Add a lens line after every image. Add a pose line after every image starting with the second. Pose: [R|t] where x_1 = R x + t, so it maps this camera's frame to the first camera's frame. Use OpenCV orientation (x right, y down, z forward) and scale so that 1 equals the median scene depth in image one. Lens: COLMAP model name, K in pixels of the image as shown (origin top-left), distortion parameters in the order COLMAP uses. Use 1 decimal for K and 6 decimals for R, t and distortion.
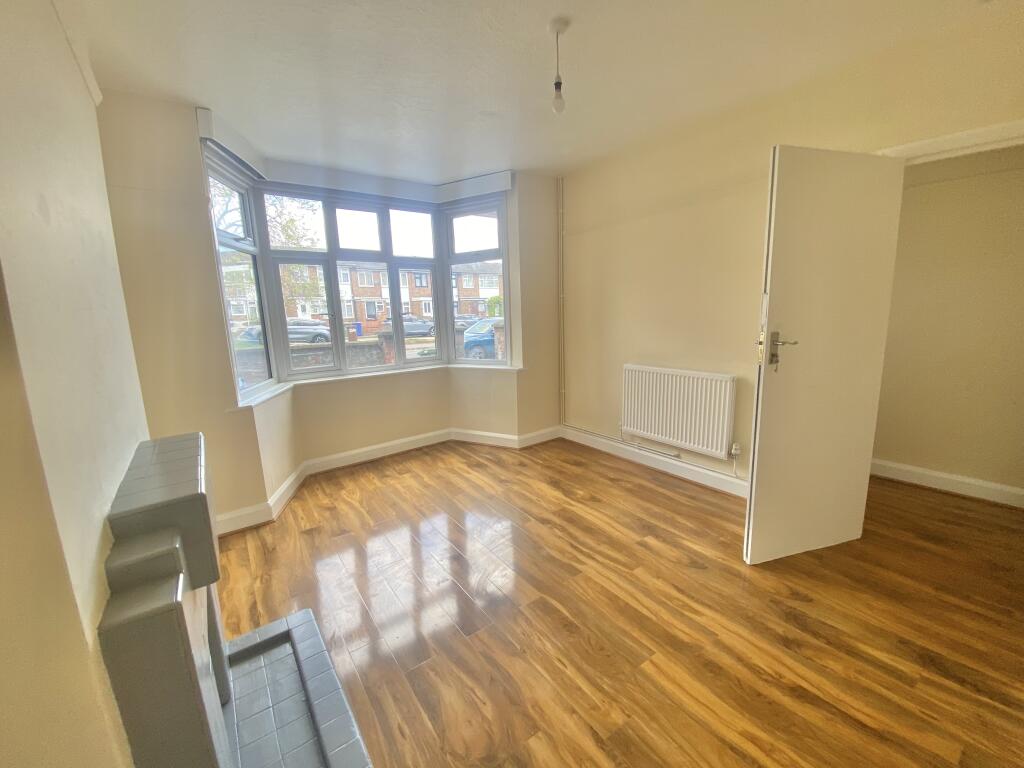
lens RADIAL K [[420.1, 0, 512.0], [0, 420.1, 384.0], [0, 0, 1]] dist [-0.008930, -0.000406]
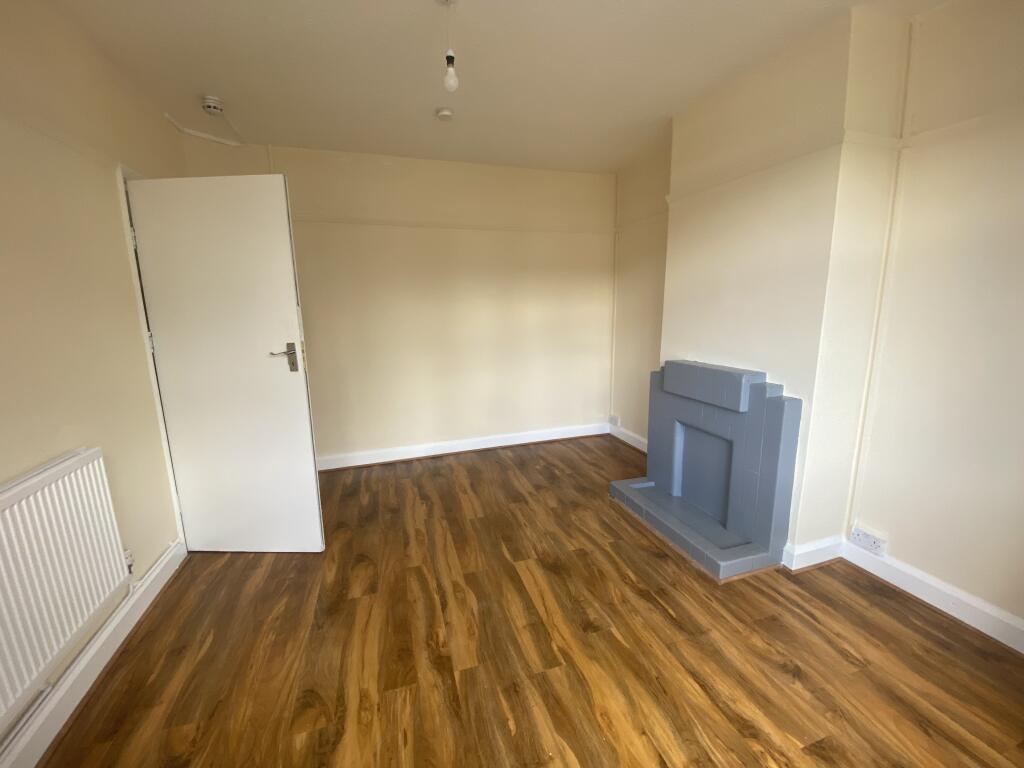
lens RADIAL K [[420.1, 0, 512.0], [0, 420.1, 384.0], [0, 0, 1]] dist [-0.008930, -0.000406]
pose [[-0.949516, -0.003871, 0.313695, -0.244584], [0.105364, 0.937906, 0.330500, -0.284381], [-0.295495, 0.346867, -0.890149, 1.624827]]
